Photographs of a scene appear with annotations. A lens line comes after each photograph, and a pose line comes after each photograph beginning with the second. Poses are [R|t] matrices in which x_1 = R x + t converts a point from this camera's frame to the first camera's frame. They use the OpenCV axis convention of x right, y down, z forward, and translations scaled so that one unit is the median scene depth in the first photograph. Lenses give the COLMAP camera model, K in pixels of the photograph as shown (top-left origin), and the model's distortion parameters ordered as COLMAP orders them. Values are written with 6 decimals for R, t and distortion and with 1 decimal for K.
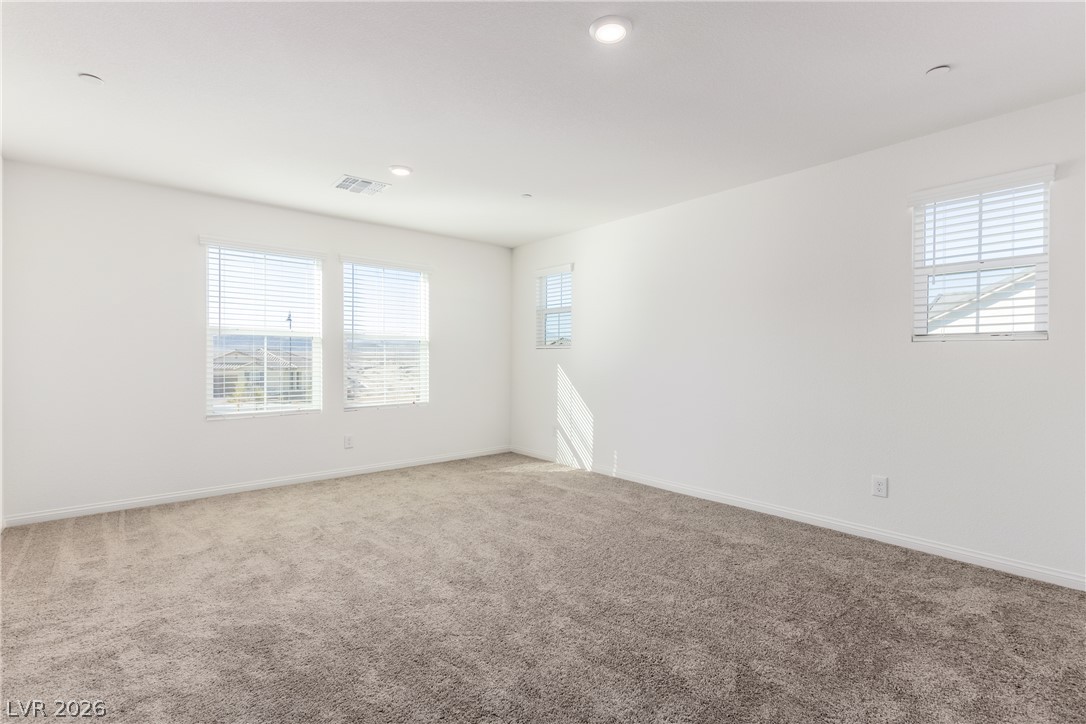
lens RADIAL K [[497.7, 0, 545.6], [0, 497.7, 358.4], [0, 0, 1]] dist [-0.000137, -0.000115]
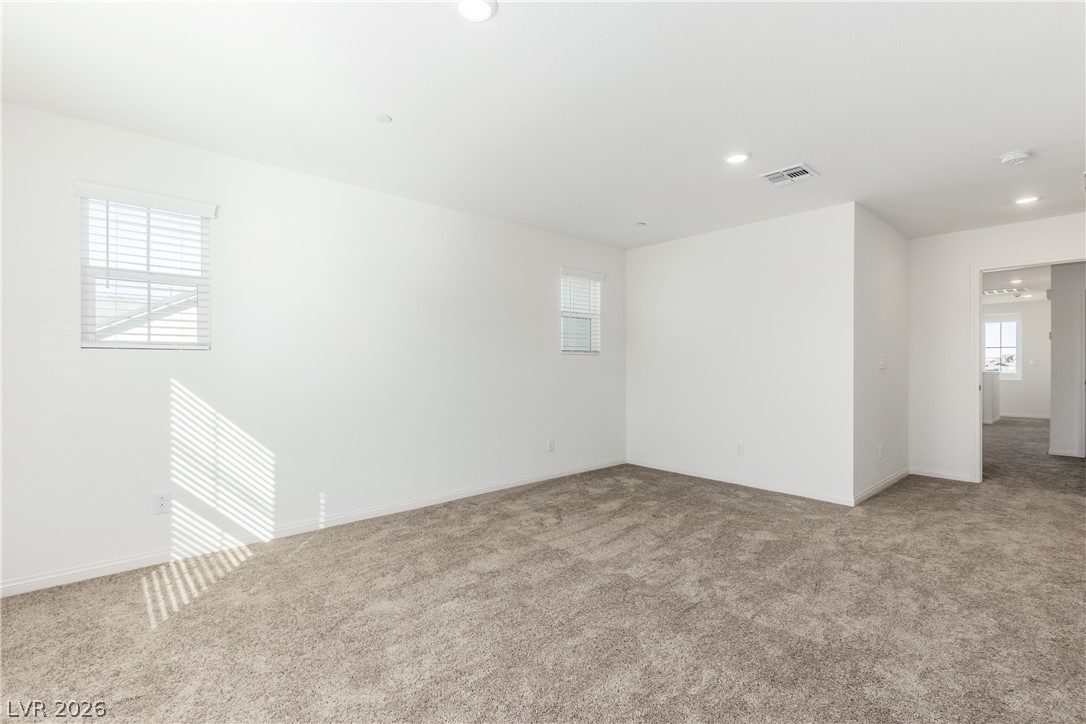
lens RADIAL K [[497.7, 0, 545.7], [0, 497.7, 365.6], [0, 0, 1]] dist [-0.000137, -0.000115]
pose [[-0.038154, -0.000567, 0.999272, -0.200013], [0.004299, 0.999990, 0.000731, -0.000126], [-0.999263, 0.004324, -0.038151, 0.231524]]
